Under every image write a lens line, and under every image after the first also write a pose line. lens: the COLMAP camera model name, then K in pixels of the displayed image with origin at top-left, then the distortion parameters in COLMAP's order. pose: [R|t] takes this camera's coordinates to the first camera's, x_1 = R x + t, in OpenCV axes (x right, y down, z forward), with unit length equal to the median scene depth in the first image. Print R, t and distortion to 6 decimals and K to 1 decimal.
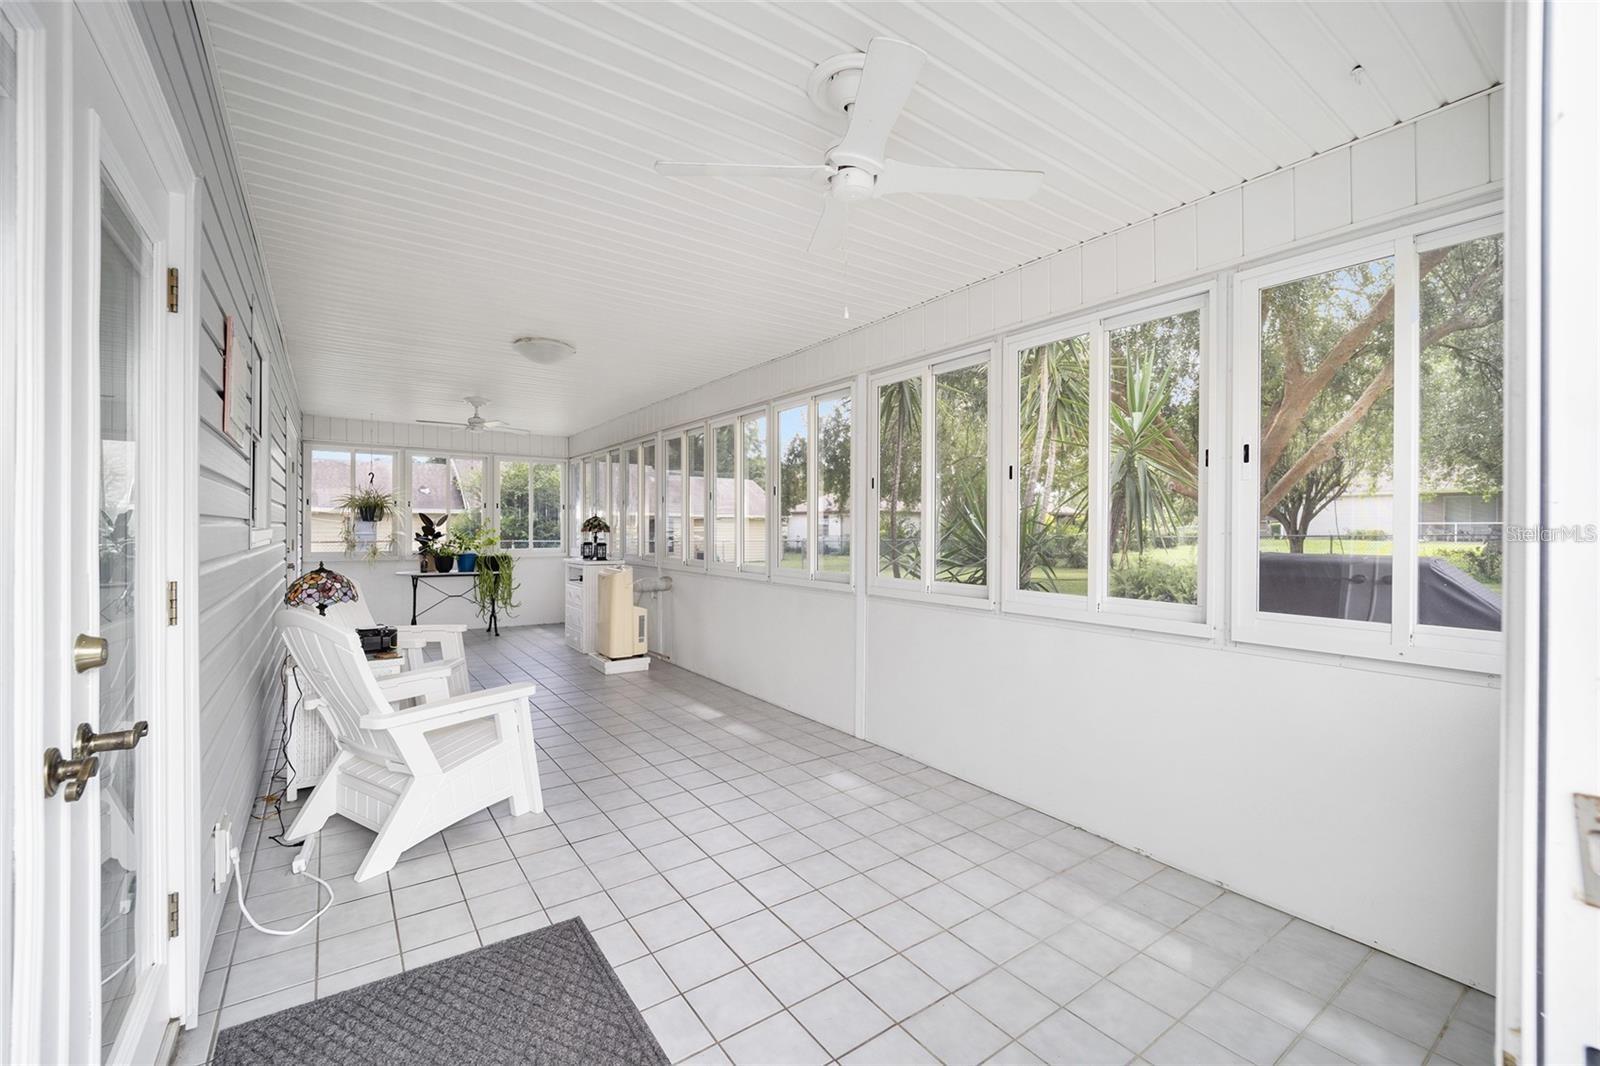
lens RADIAL K [[653.7, 0, 796.2], [0, 653.7, 527.0], [0, 0, 1]] dist [-0.002172, 0.000372]
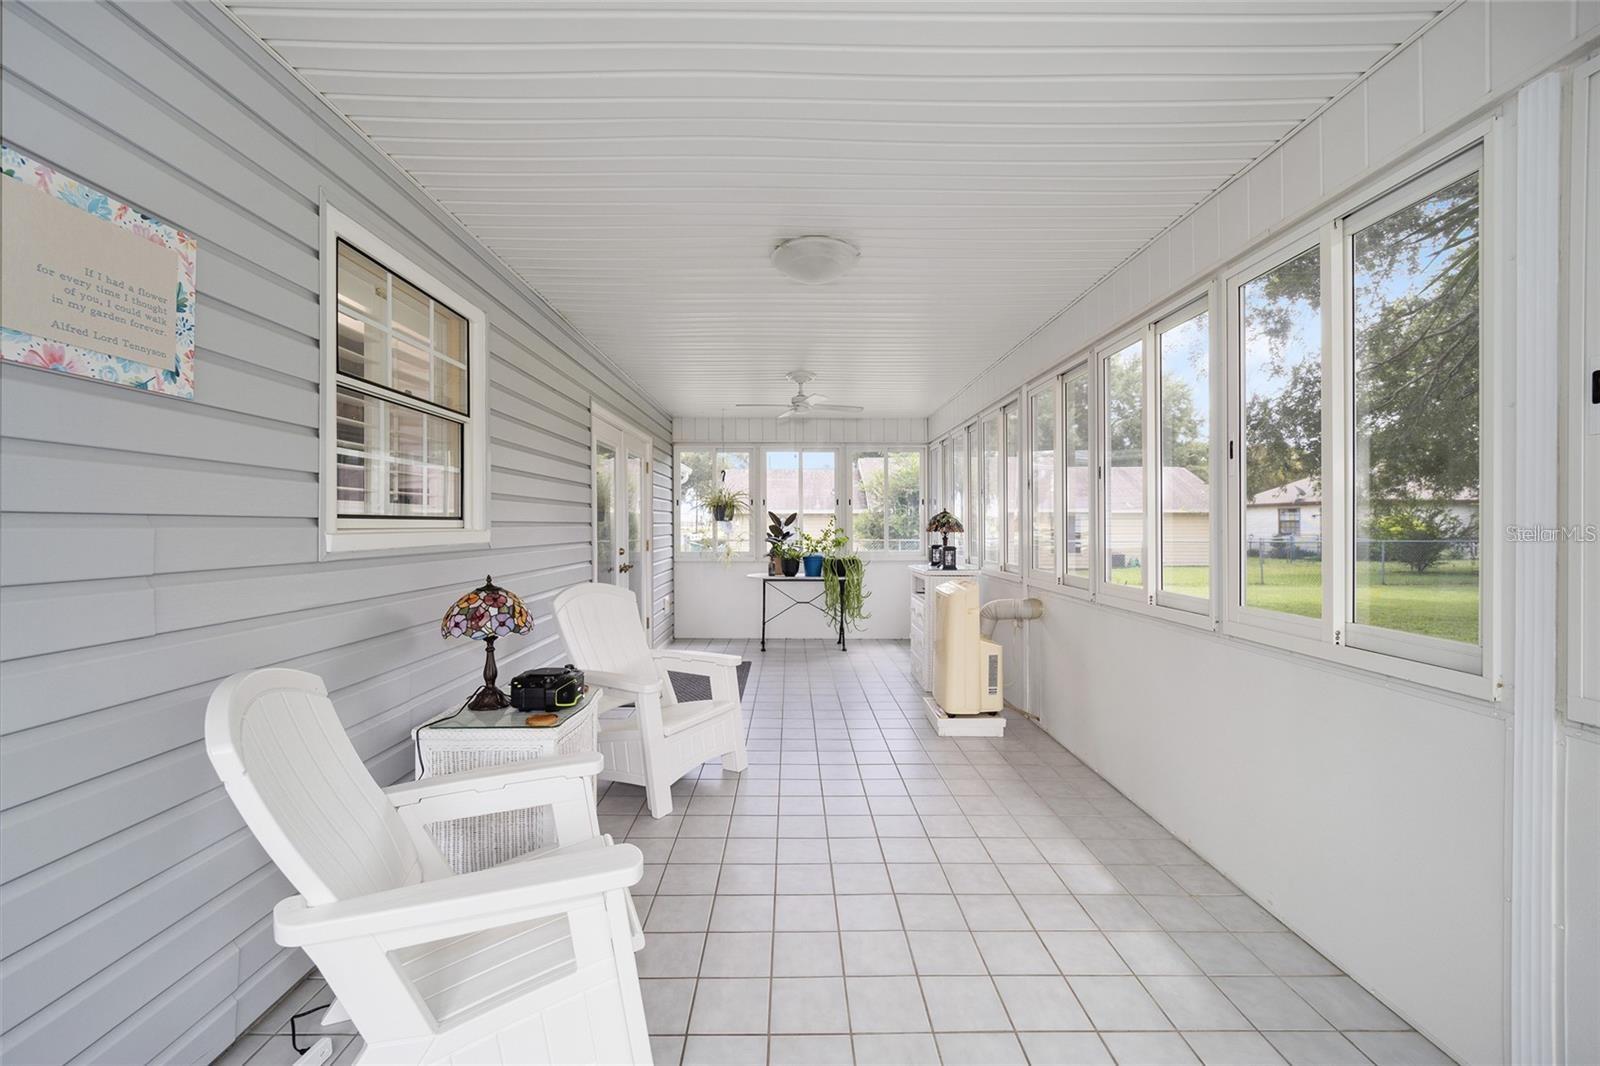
lens RADIAL K [[653.7, 0, 796.2], [0, 653.7, 527.0], [0, 0, 1]] dist [-0.002172, 0.000372]
pose [[0.823370, -0.004689, -0.567485, -0.015167], [0.006081, 0.999981, 0.000561, 0.000224], [0.567472, -0.003913, 0.823383, 0.264061]]
